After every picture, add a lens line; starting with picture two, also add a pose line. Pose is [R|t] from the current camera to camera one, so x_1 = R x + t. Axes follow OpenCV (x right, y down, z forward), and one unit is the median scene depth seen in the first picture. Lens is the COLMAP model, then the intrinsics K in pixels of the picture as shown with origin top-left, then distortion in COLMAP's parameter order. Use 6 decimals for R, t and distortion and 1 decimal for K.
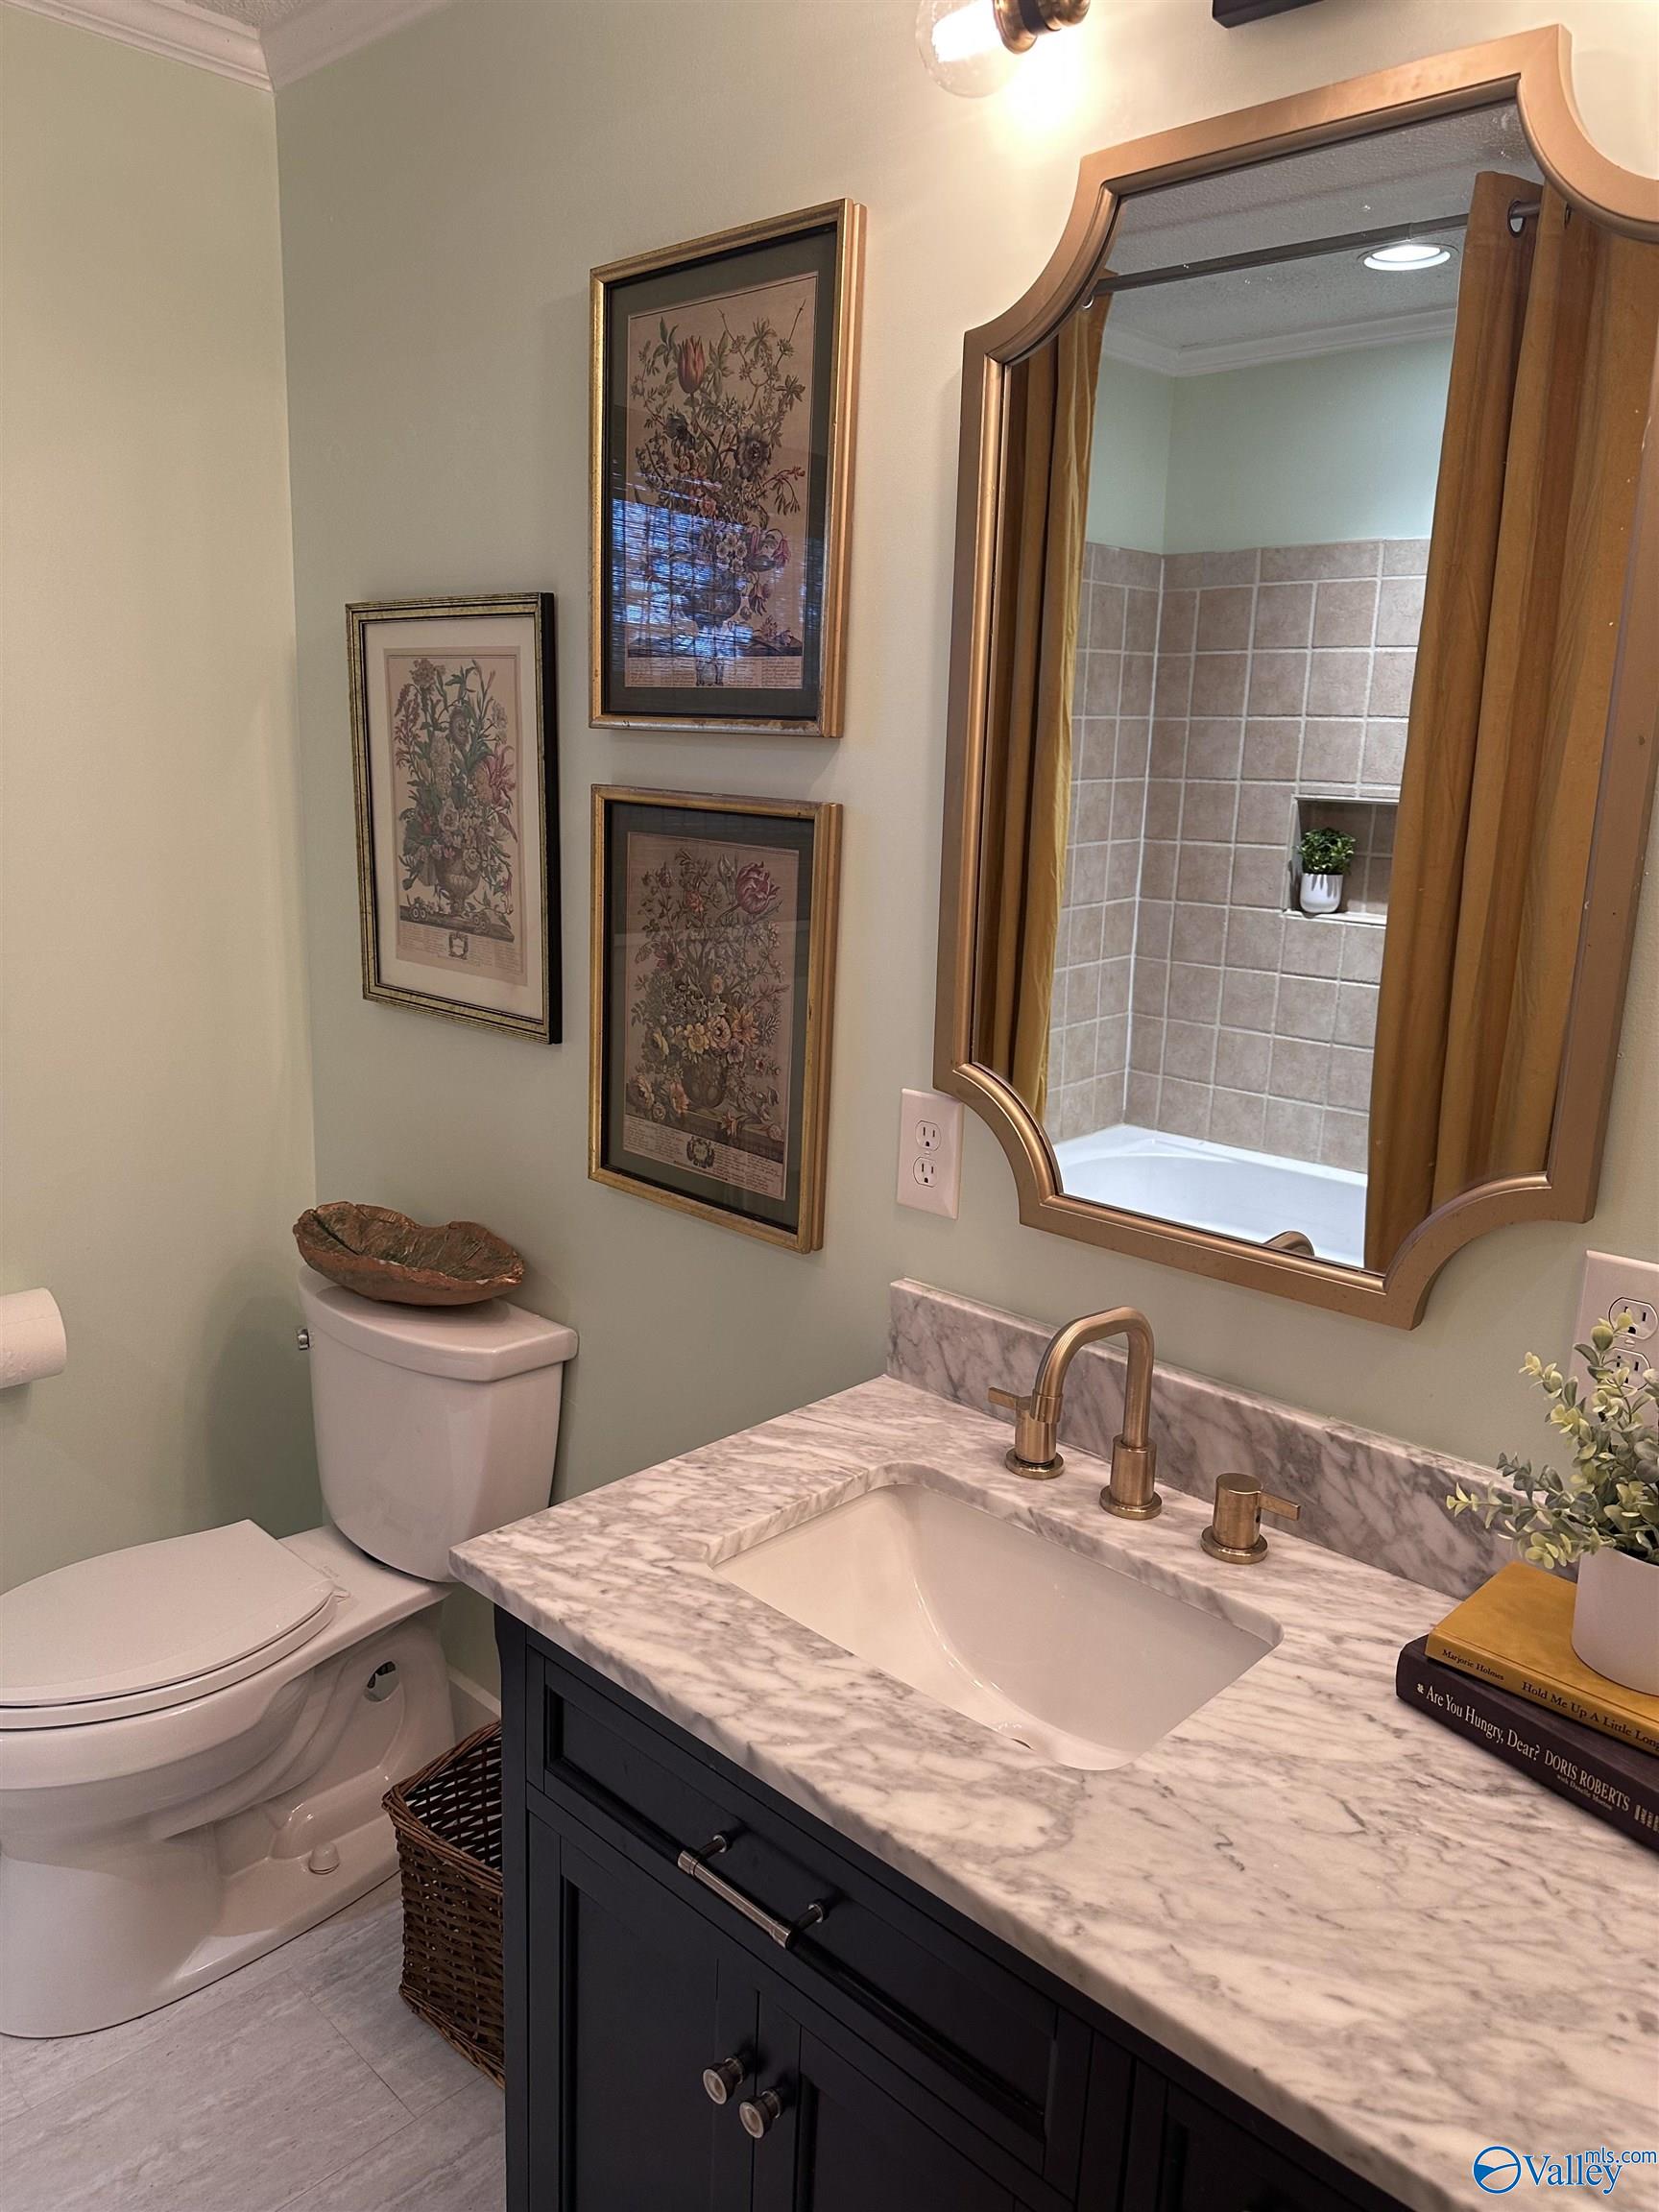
lens RADIAL K [[1569.2, 0, 846.2], [0, 1569.2, 1112.6], [0, 0, 1]] dist [0.115247, -0.170219]
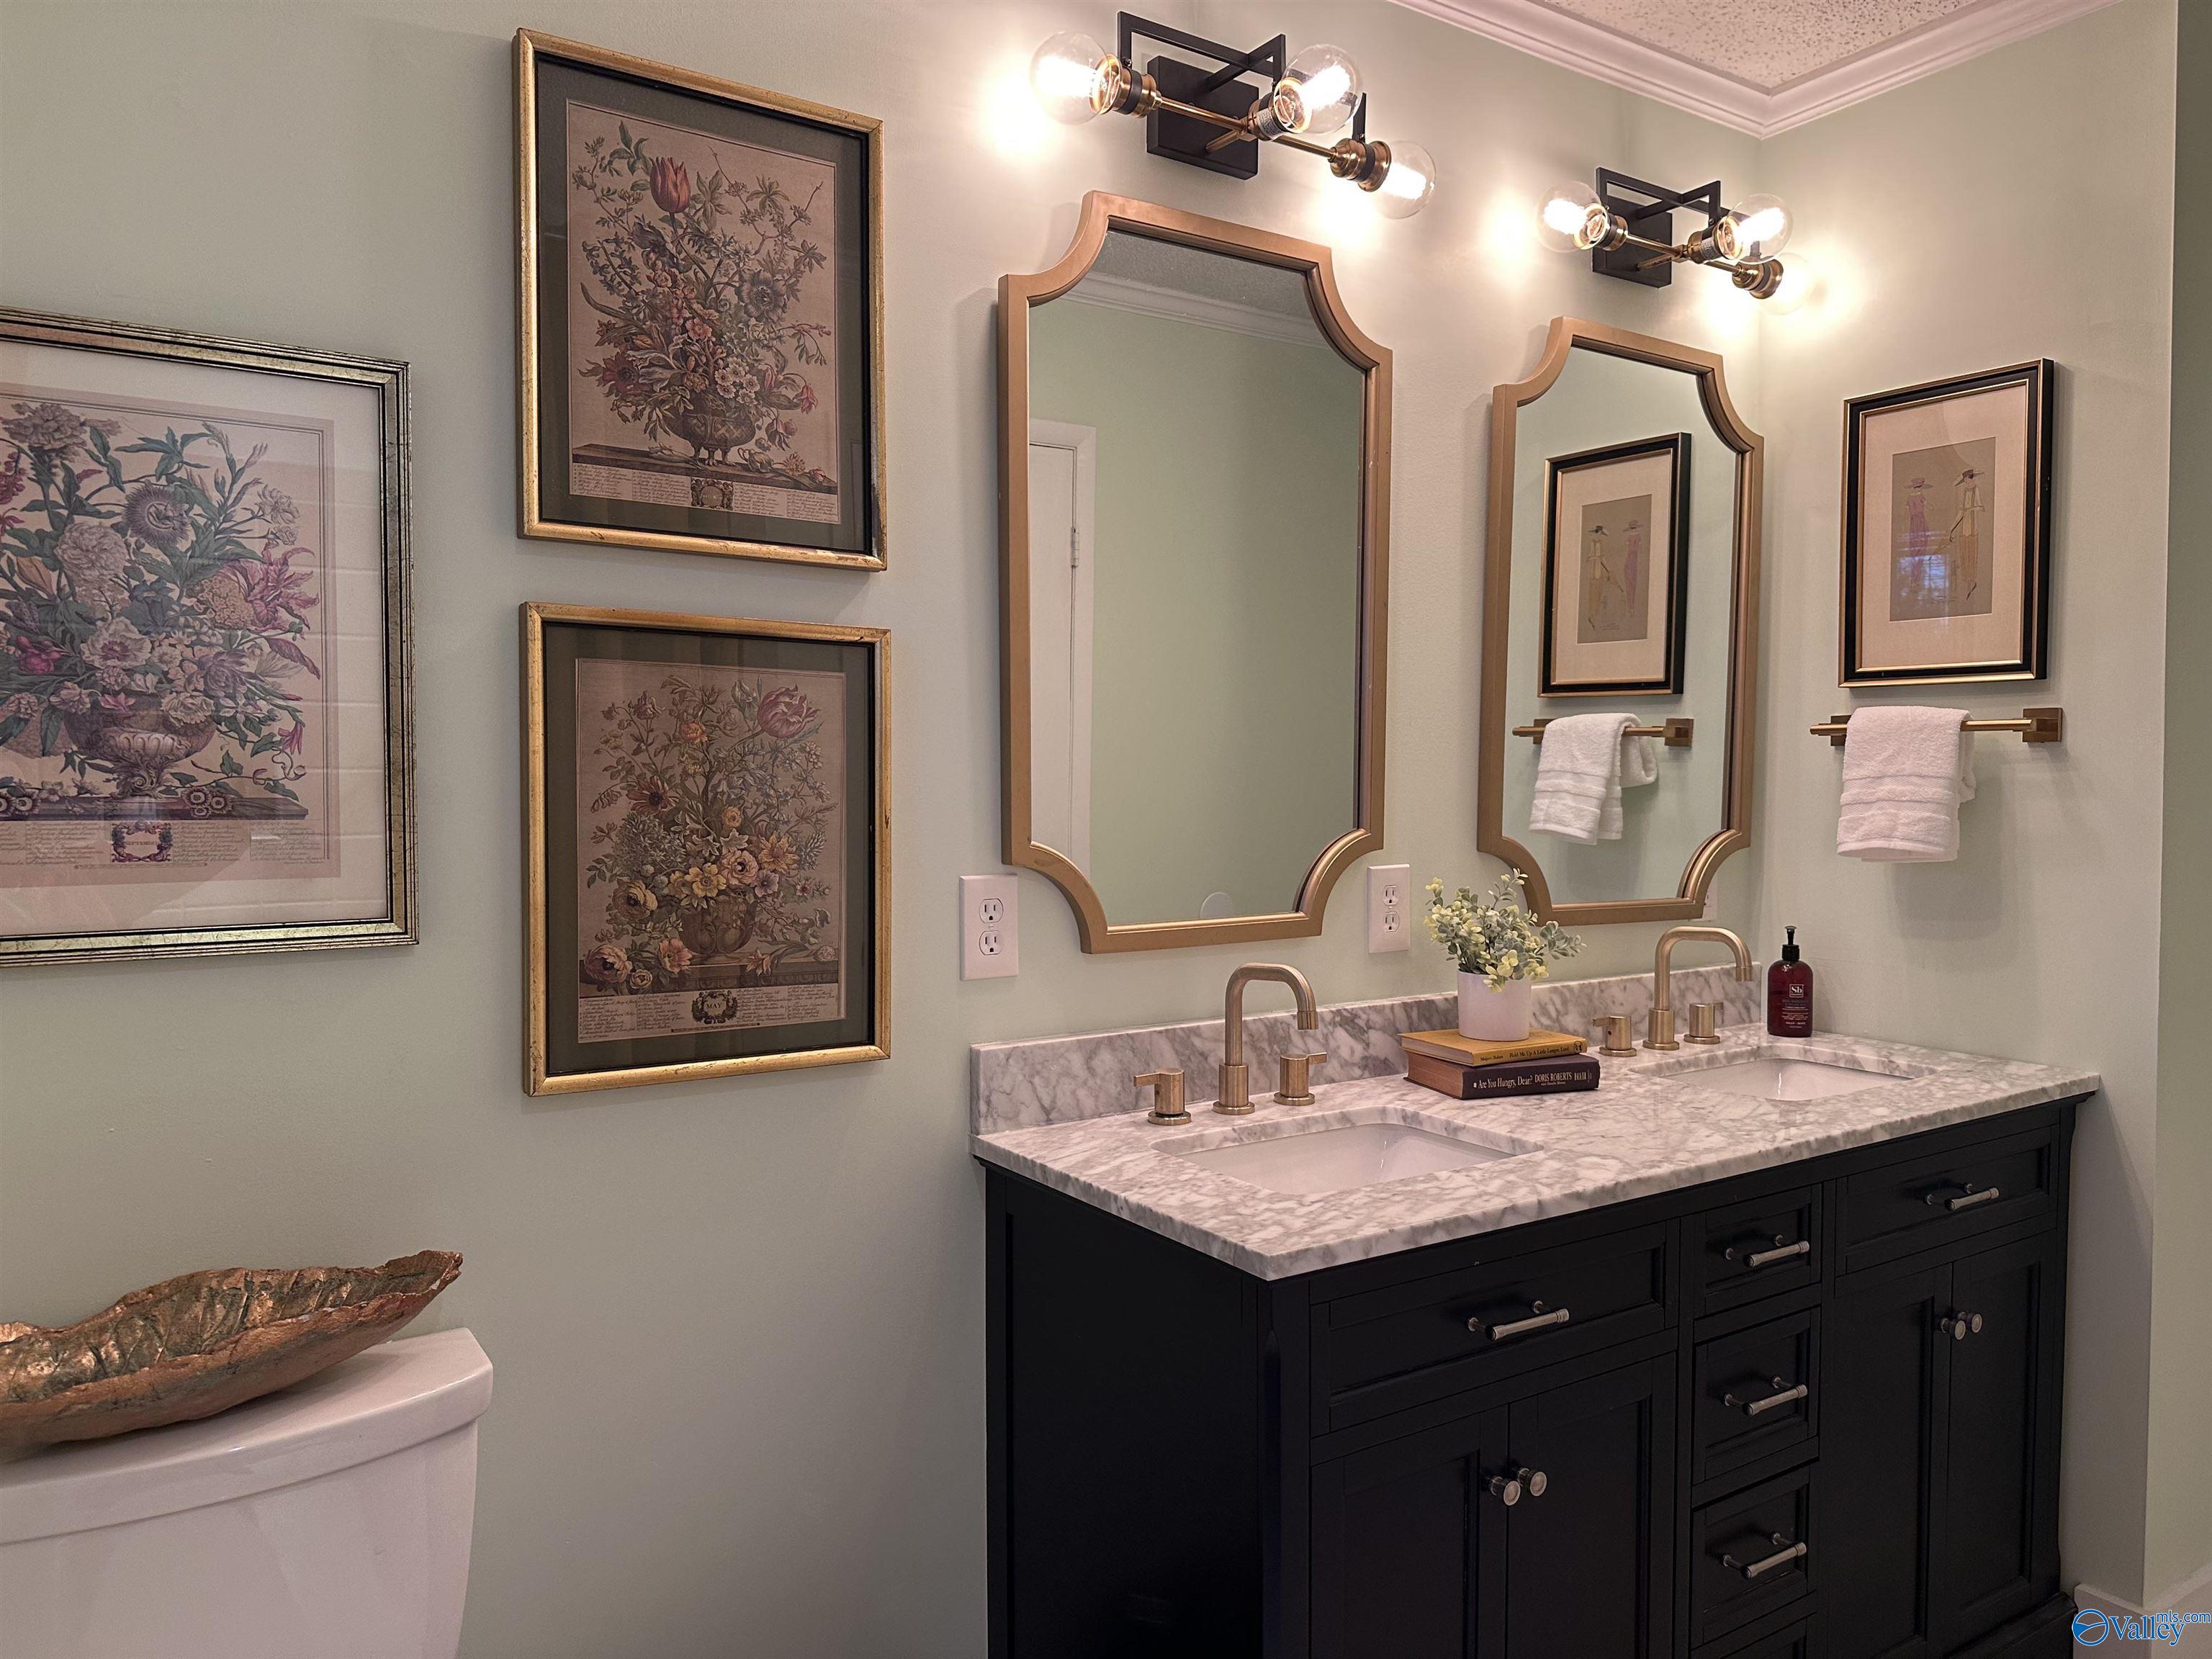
lens RADIAL K [[1542.5, 0, 1114.2], [0, 1542.5, 828.2], [0, 0, 1]] dist [0.107492, -0.160373]
pose [[0.218665, -0.070330, 0.973262, -1.000186], [0.223197, 0.974562, 0.020278, -0.045881], [-0.949931, 0.212795, 0.228800, 0.610538]]
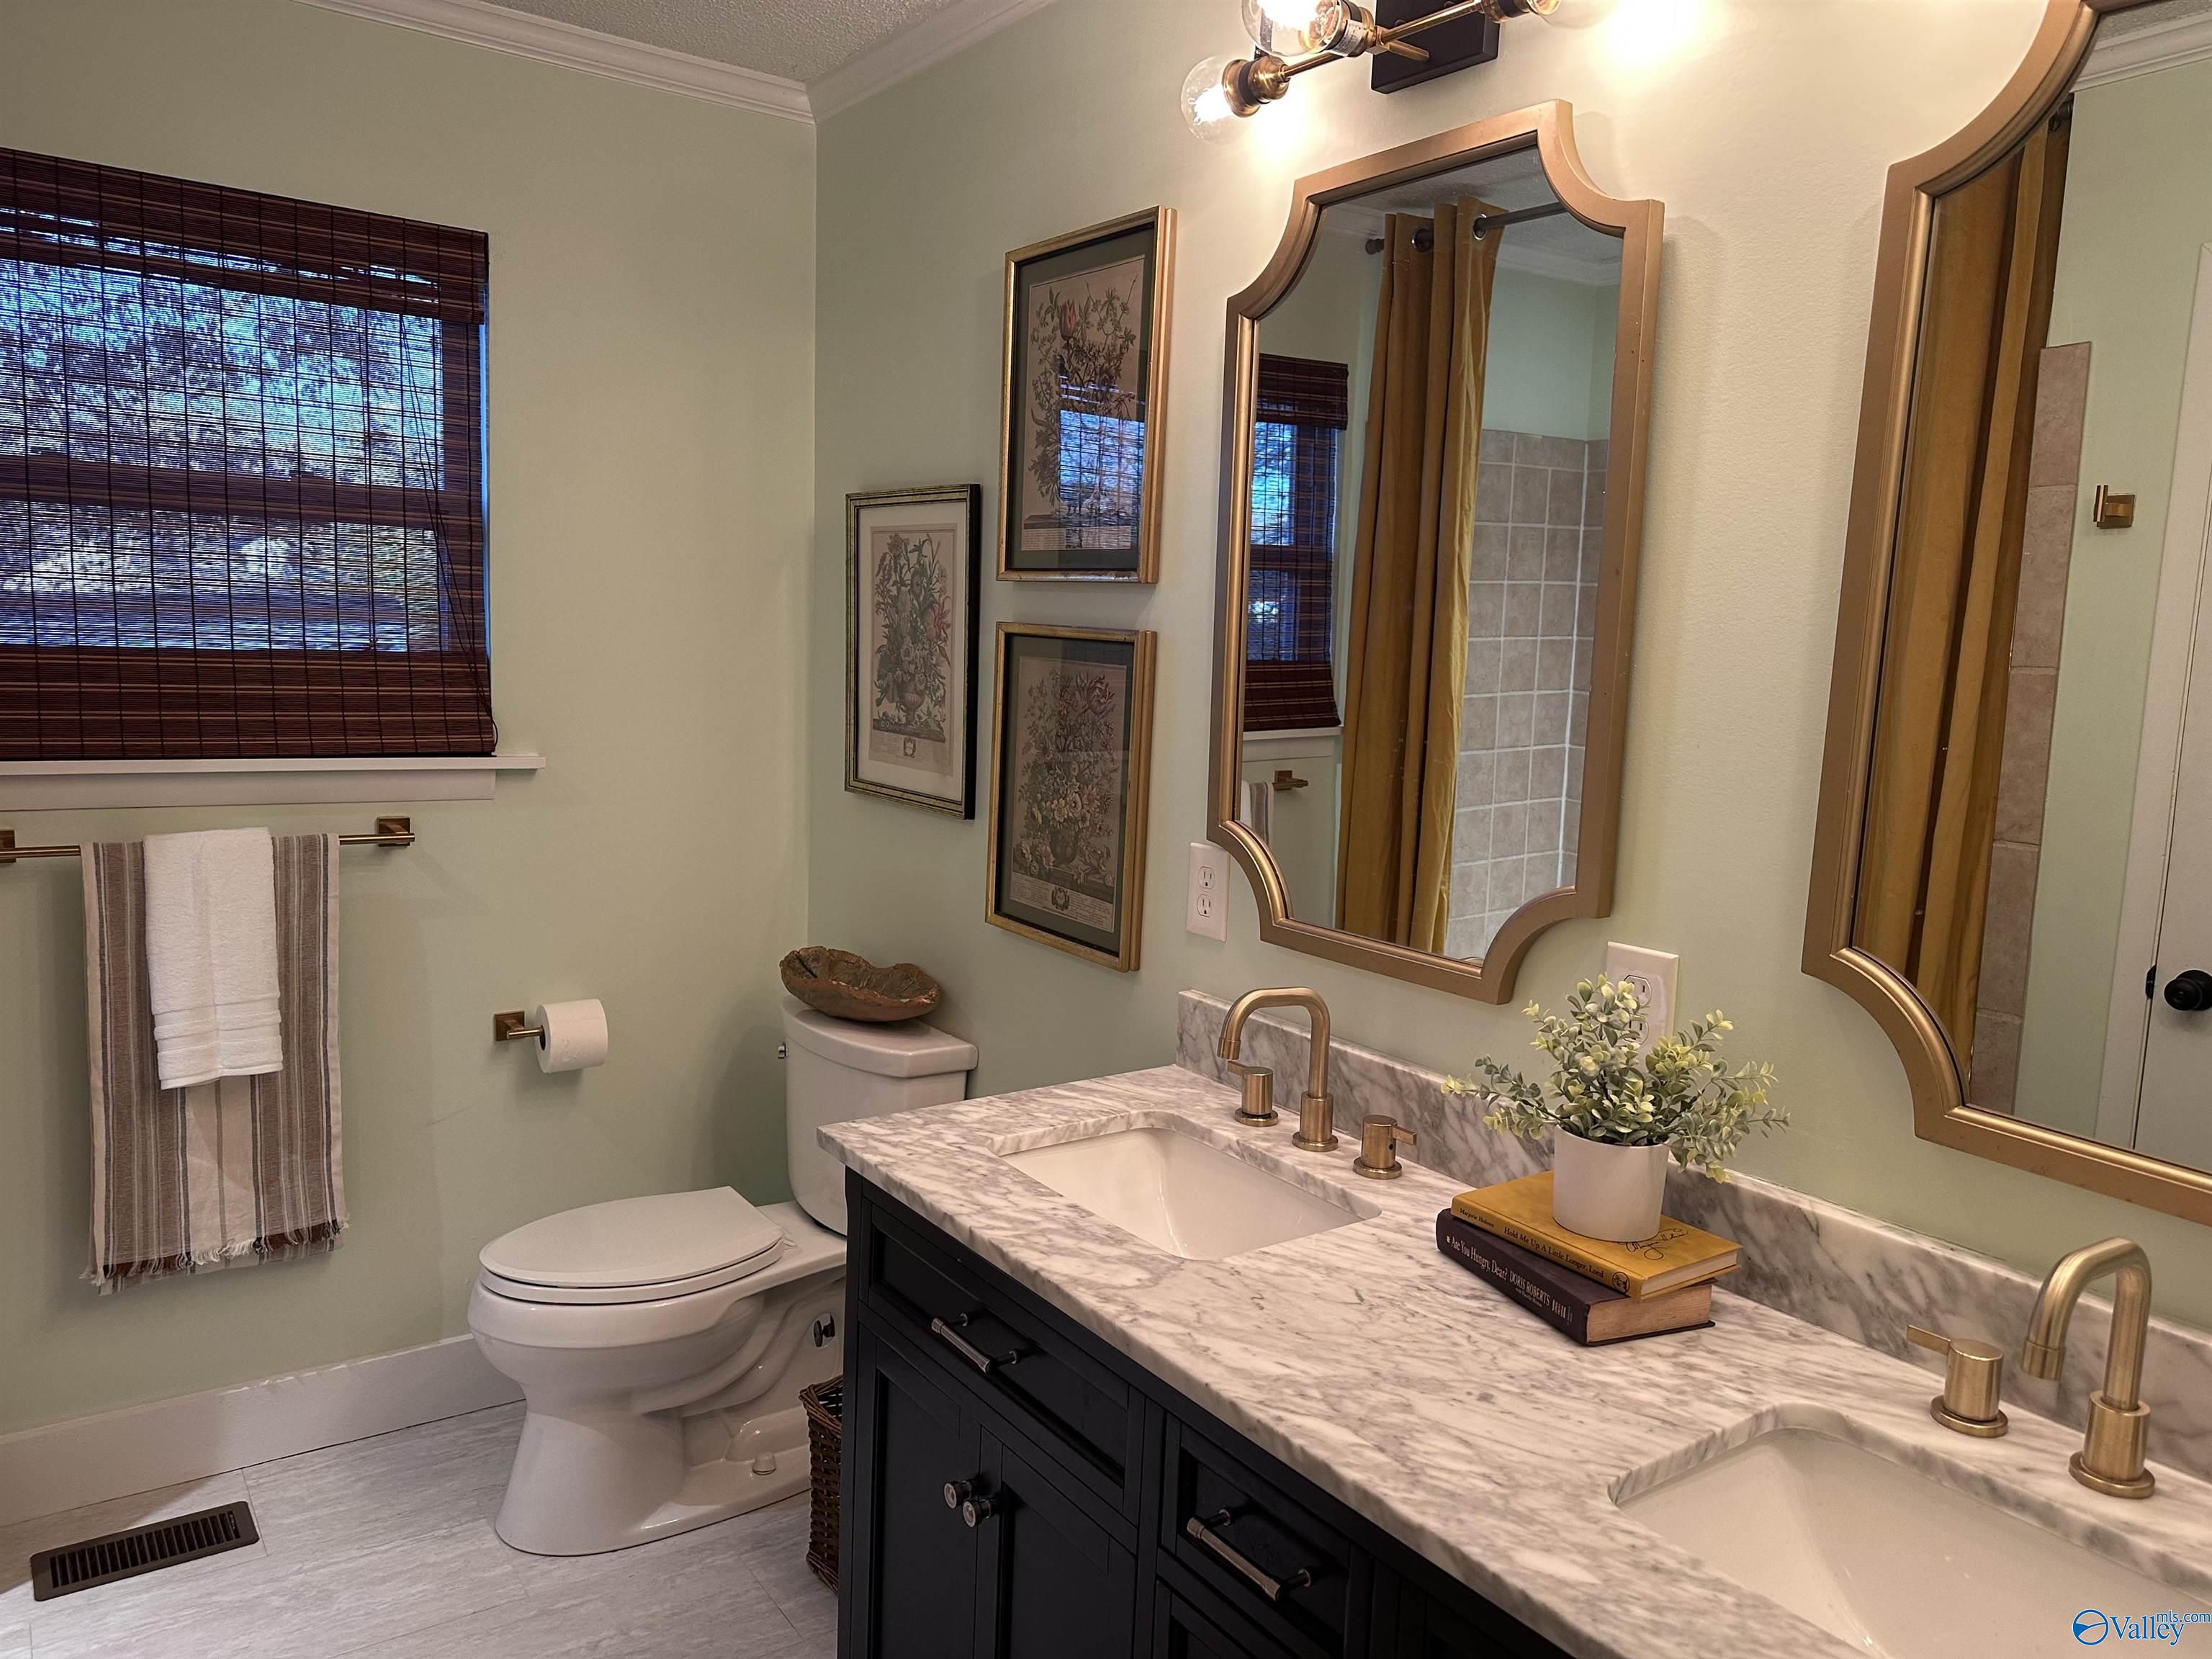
lens RADIAL K [[1569.2, 0, 1115.4], [0, 1569.2, 840.8], [0, 0, 1]] dist [0.115247, -0.170219]
pose [[0.981232, 0.027810, -0.190814, 0.219001], [-0.045421, 0.995035, -0.088552, 0.100252], [0.187404, 0.095557, 0.977624, -0.294267]]
